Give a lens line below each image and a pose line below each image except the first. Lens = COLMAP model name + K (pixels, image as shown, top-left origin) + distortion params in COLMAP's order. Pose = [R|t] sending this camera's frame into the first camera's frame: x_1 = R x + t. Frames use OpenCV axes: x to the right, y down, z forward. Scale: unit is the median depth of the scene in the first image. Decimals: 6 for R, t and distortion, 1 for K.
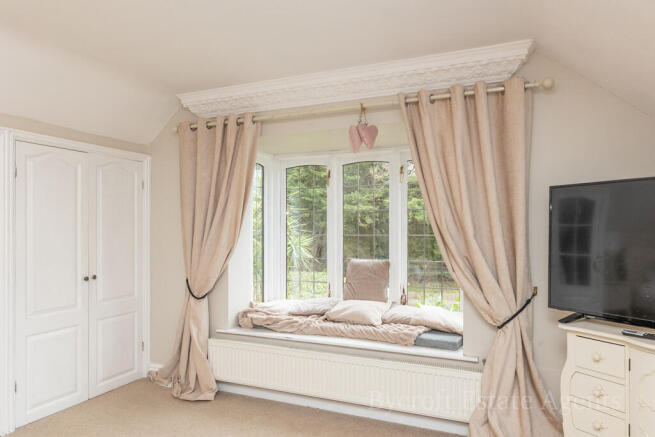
lens RADIAL K [[443.2, 0, 319.2], [0, 443.2, 238.3], [0, 0, 1]] dist [-0.000039, -0.001859]
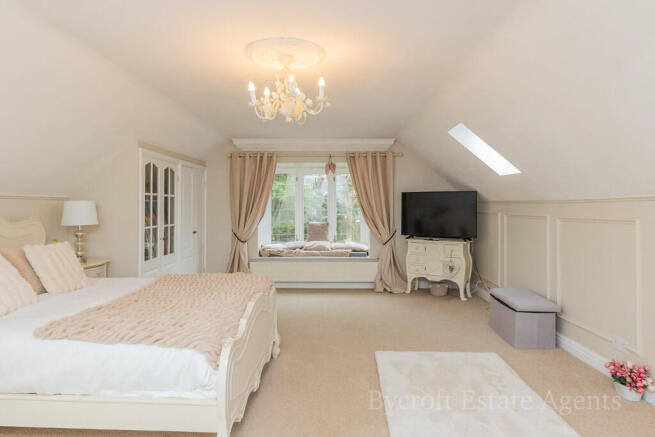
lens RADIAL K [[416.8, 0, 328.2], [0, 416.8, 215.7], [0, 0, 1]] dist [-0.000163, -0.000016]
pose [[0.933497, -0.013106, 0.358346, -0.780887], [0.007898, 0.999841, 0.015994, -0.011856], [-0.358498, -0.012101, 0.933452, -1.177669]]
